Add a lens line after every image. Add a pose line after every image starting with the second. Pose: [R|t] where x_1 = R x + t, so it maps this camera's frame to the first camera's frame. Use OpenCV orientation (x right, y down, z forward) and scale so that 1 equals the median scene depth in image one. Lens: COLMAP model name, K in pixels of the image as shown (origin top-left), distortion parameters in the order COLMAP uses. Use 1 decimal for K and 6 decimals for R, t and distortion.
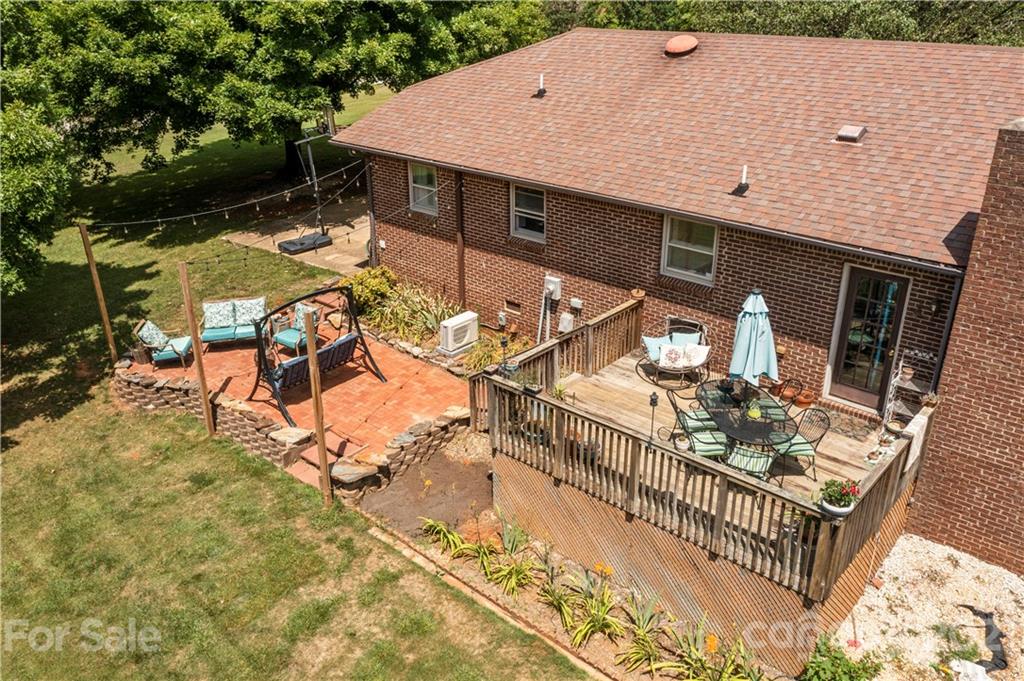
lens RADIAL K [[814.4, 0, 517.9], [0, 814.4, 337.2], [0, 0, 1]] dist [-0.013674, 0.003705]
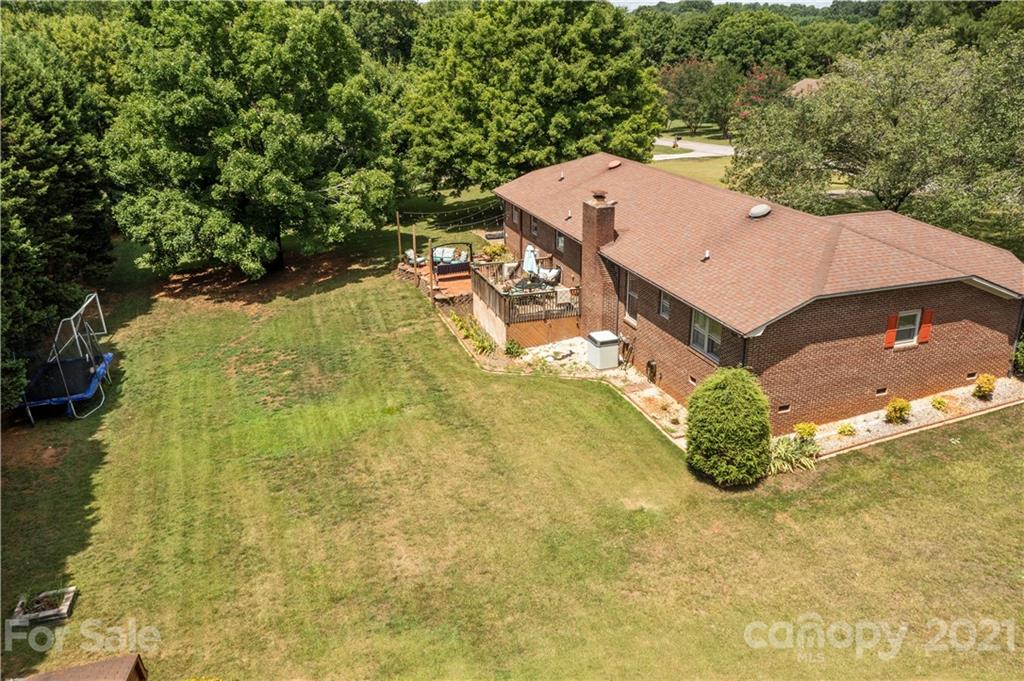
lens RADIAL K [[814.4, 0, 517.9], [0, 814.4, 337.2], [0, 0, 1]] dist [-0.013674, 0.003705]
pose [[0.863528, 0.173252, -0.473606, 1.030233], [-0.205241, 0.978577, -0.016241, 0.207135], [0.460646, 0.111228, 0.880587, -1.037880]]
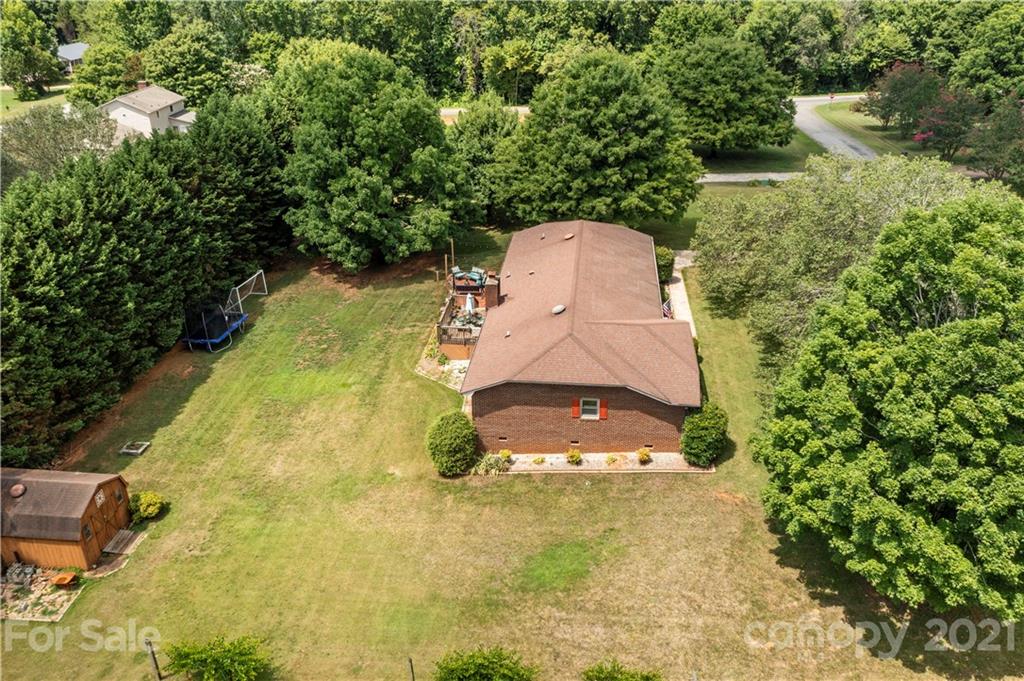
lens RADIAL K [[818.8, 0, 512.0], [0, 818.8, 340.5], [0, 0, 1]] dist [-0.035144, 0.067769]
pose [[0.570974, 0.365160, -0.735287, 2.338595], [-0.337404, 0.920874, 0.195321, -0.473207], [0.748430, 0.136565, 0.649001, -1.120985]]
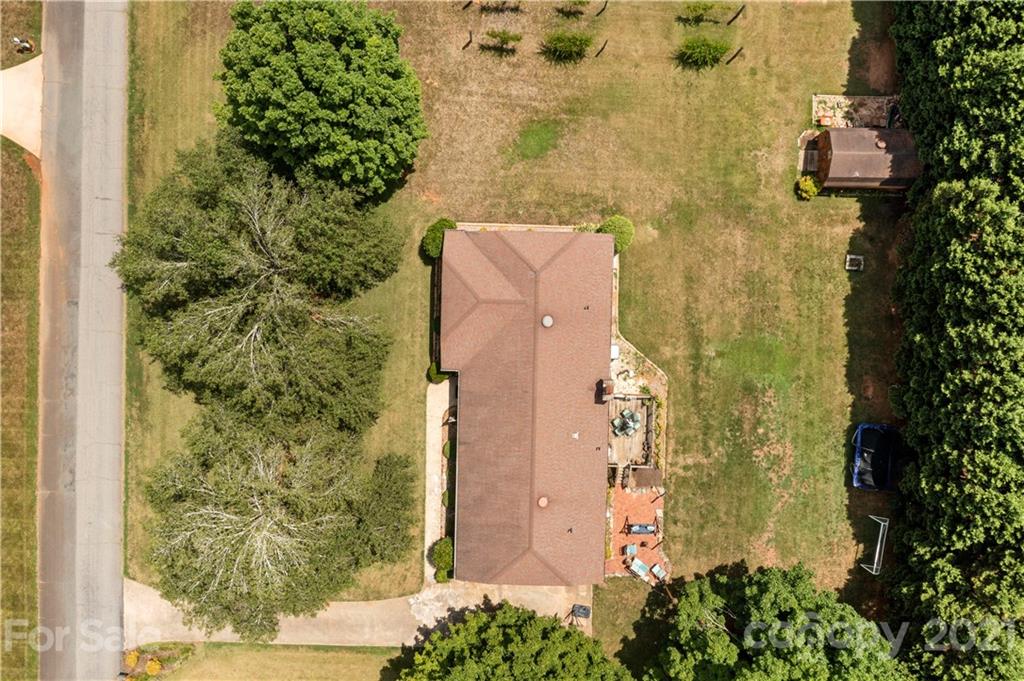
lens RADIAL K [[814.4, 0, 517.9], [0, 814.4, 337.2], [0, 0, 1]] dist [-0.013674, 0.003705]
pose [[-0.640612, -0.767862, -0.002227, 0.688248], [0.334631, -0.281783, 0.899233, -2.782508], [-0.691114, 0.575314, 0.437464, -0.667448]]
